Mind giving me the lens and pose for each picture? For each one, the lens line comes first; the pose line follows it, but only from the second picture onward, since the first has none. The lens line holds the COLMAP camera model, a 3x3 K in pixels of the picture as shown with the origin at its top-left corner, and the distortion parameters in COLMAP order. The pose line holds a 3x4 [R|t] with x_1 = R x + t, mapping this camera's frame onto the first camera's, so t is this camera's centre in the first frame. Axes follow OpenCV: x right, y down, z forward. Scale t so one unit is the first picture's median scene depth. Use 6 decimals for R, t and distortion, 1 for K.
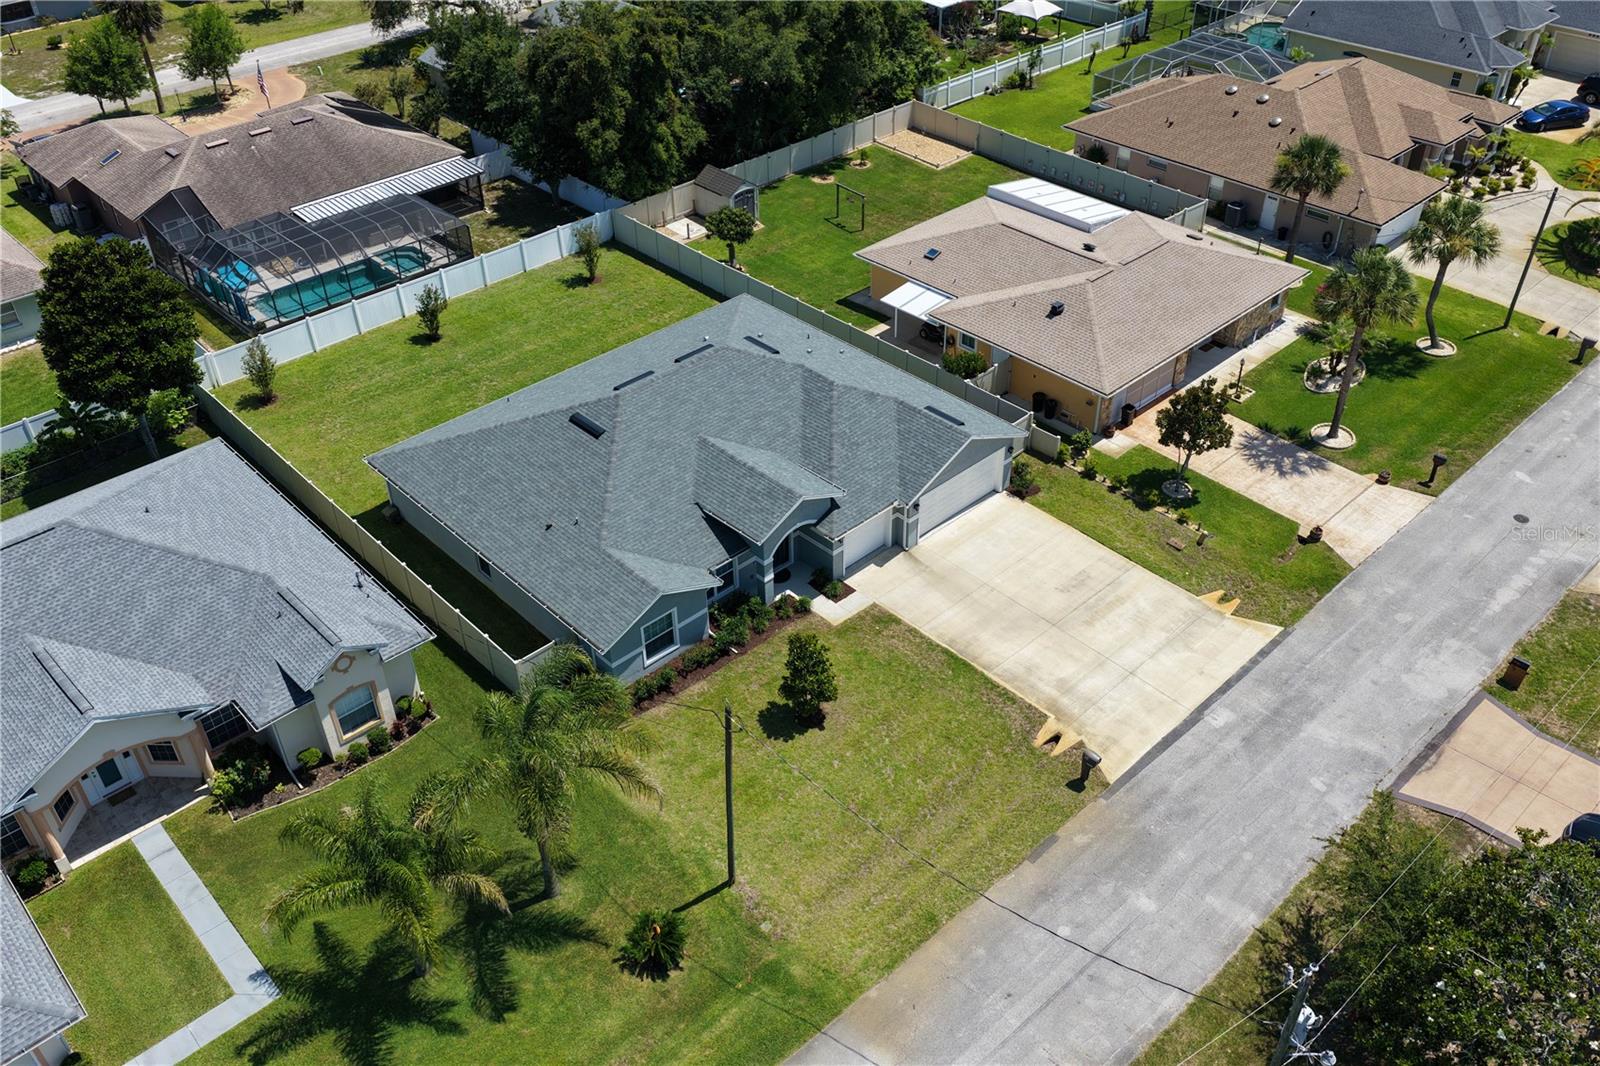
lens RADIAL K [[1332.2, 0, 800.0], [0, 1332.2, 533.0], [0, 0, 1]] dist [-0.017981, 0.040983]
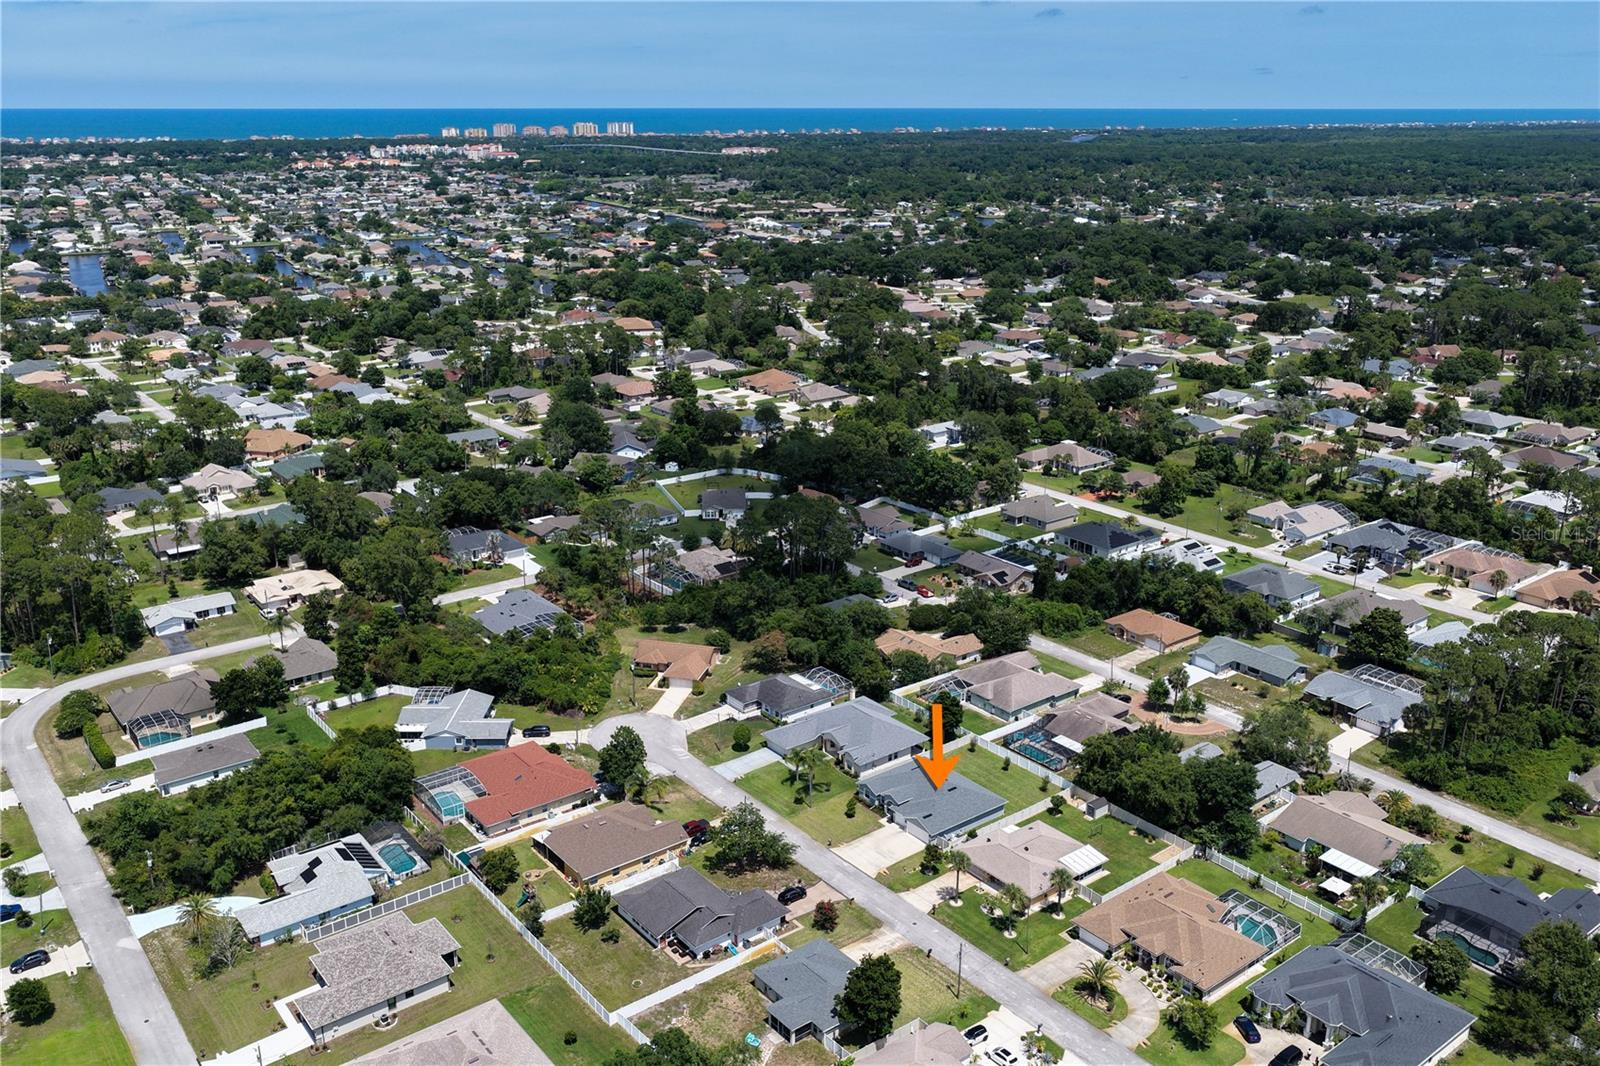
lens RADIAL K [[1328.0, 0, 800.0], [0, 1328.0, 533.0], [0, 0, 1]] dist [-0.017979, 0.039675]
pose [[-0.095409, 0.321699, -0.942023, 3.452141], [-0.600146, 0.736419, 0.312269, -1.645675], [0.794180, 0.595145, 0.122806, -0.296492]]
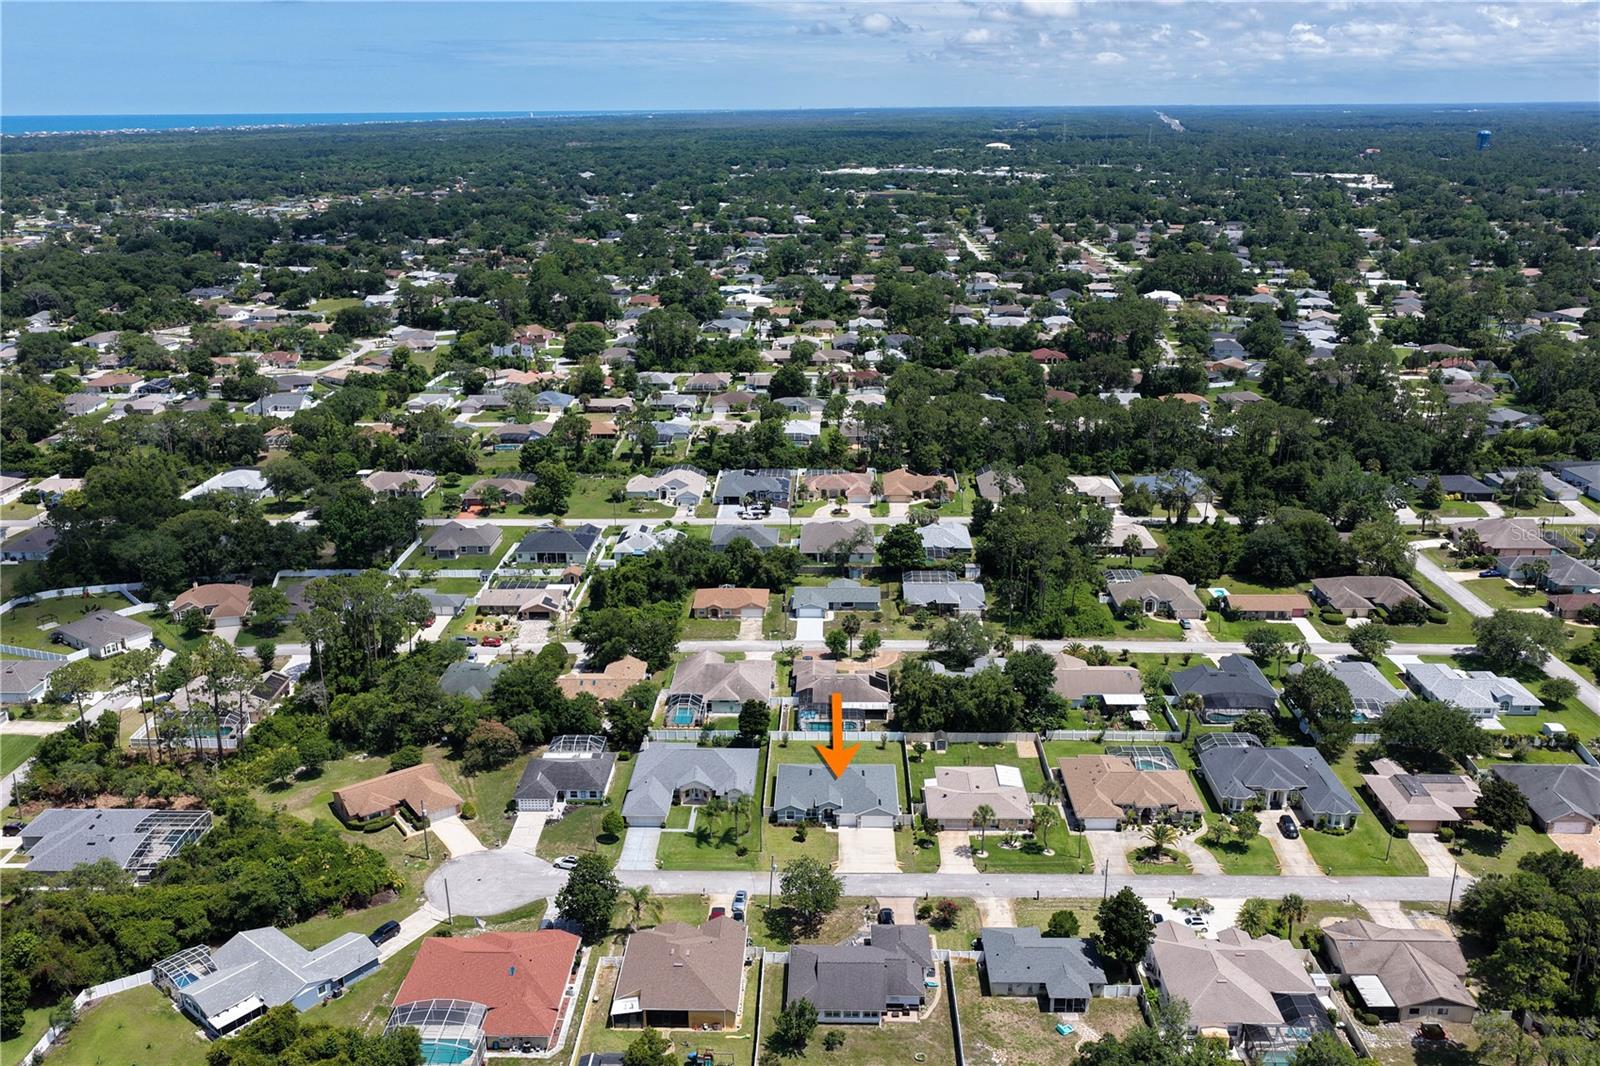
lens RADIAL K [[1328.0, 0, 800.0], [0, 1328.0, 533.0], [0, 0, 1]] dist [-0.017979, 0.039675]
pose [[0.708299, 0.226493, -0.668591, 2.351492], [-0.427765, 0.891139, -0.151287, -0.097142], [0.561542, 0.393156, 0.728078, -2.324504]]
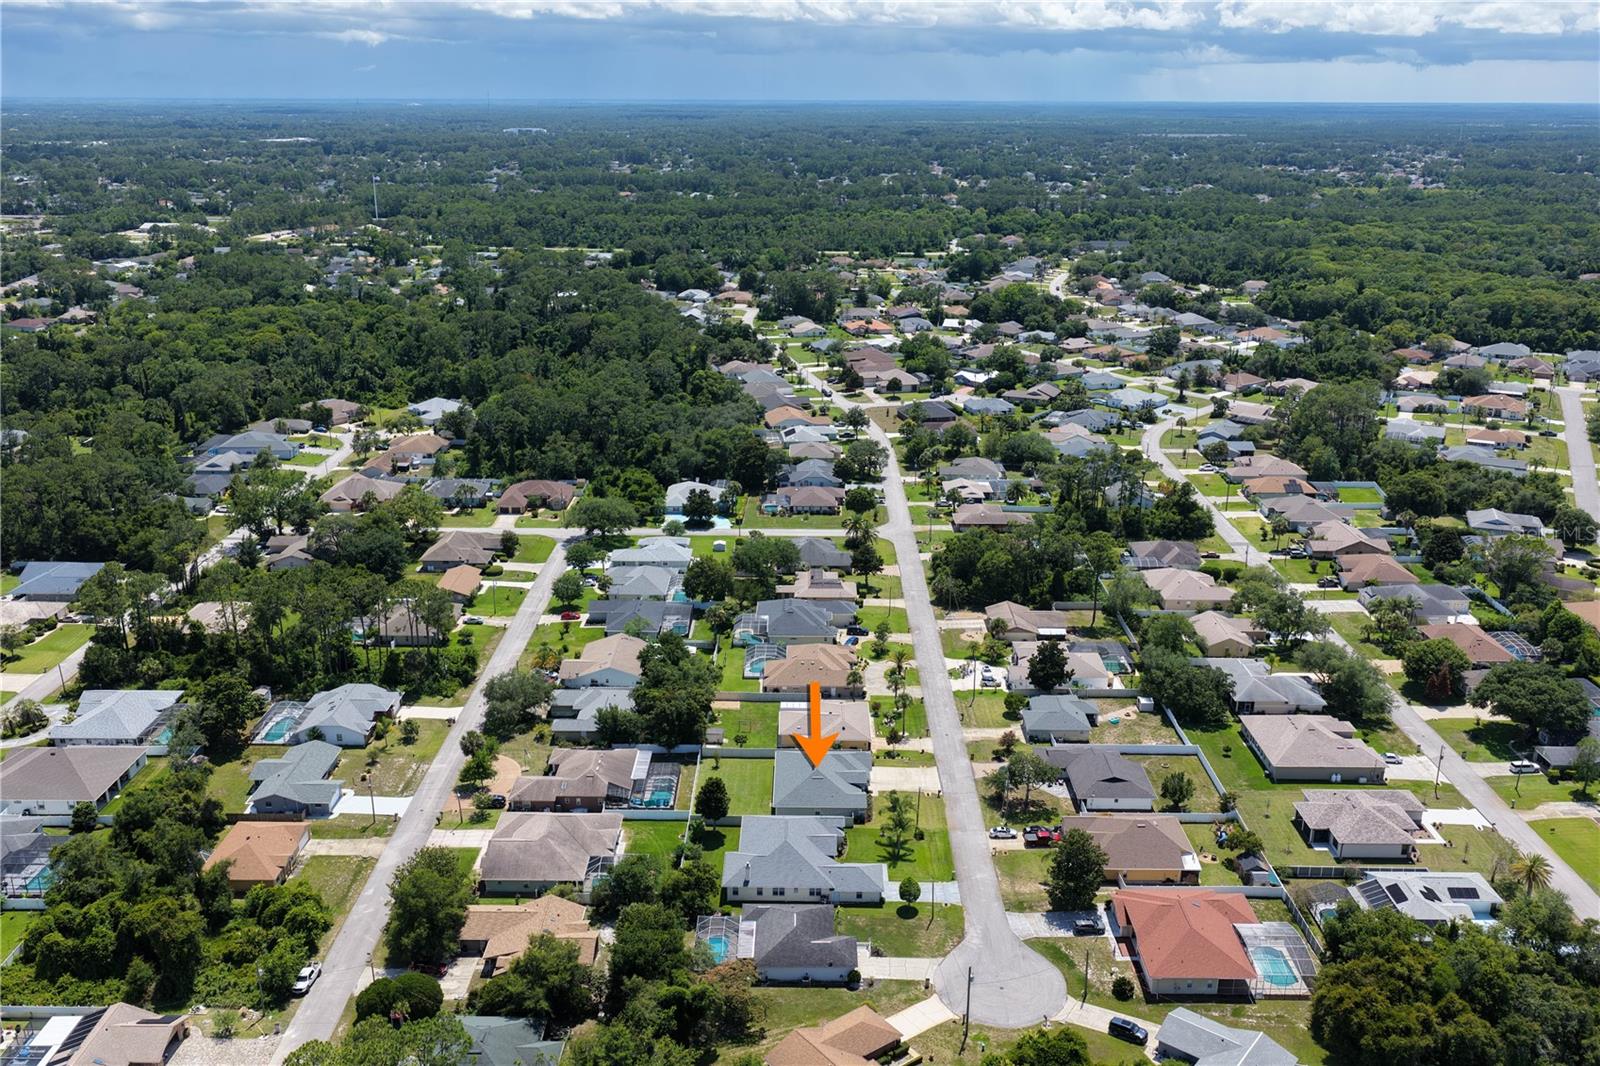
lens RADIAL K [[1342.7, 0, 801.7], [0, 1342.7, 555.4], [0, 0, 1]] dist [-0.013949, 0.025110]
pose [[0.690174, -0.218701, 0.689804, -2.886075], [0.424633, 0.894266, -0.141336, -0.122293], [-0.585957, 0.390460, 0.710067, -2.275724]]
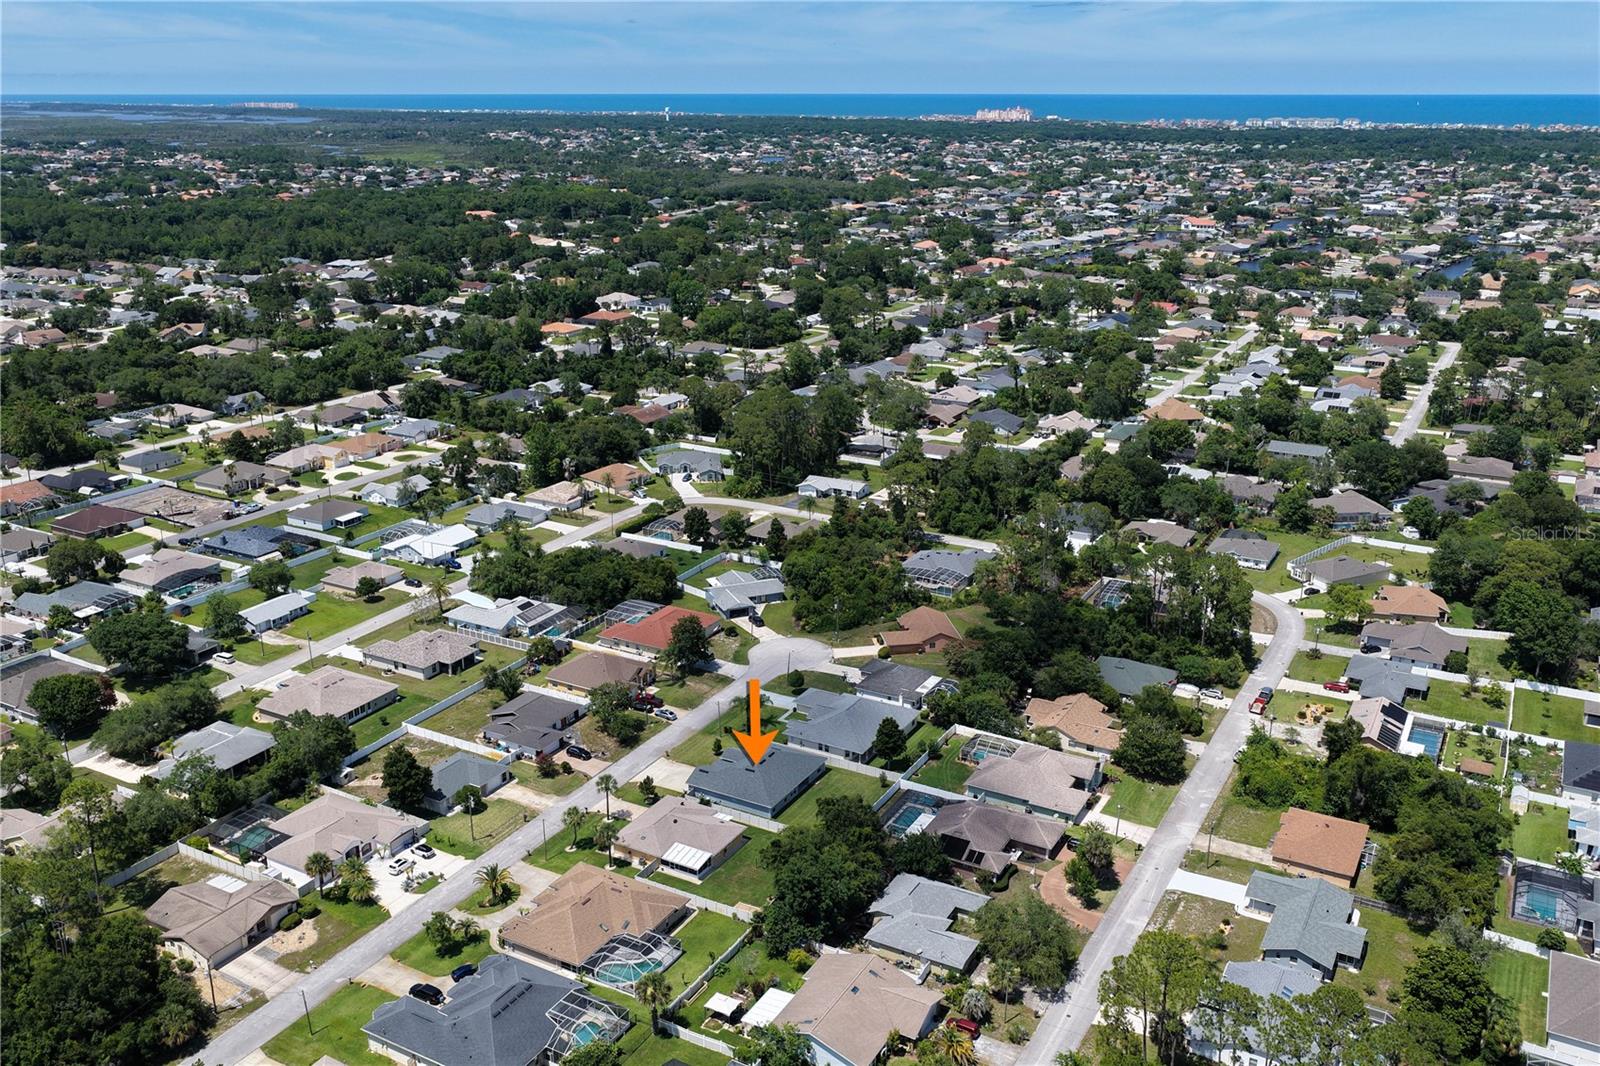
lens RADIAL K [[1342.7, 0, 801.7], [0, 1342.7, 555.4], [0, 0, 1]] dist [-0.013949, 0.025110]
pose [[-0.954354, 0.112028, -0.276873, 0.891634], [-0.169156, 0.561269, 0.810163, -3.905876], [0.246161, 0.820016, -0.516699, 2.630105]]
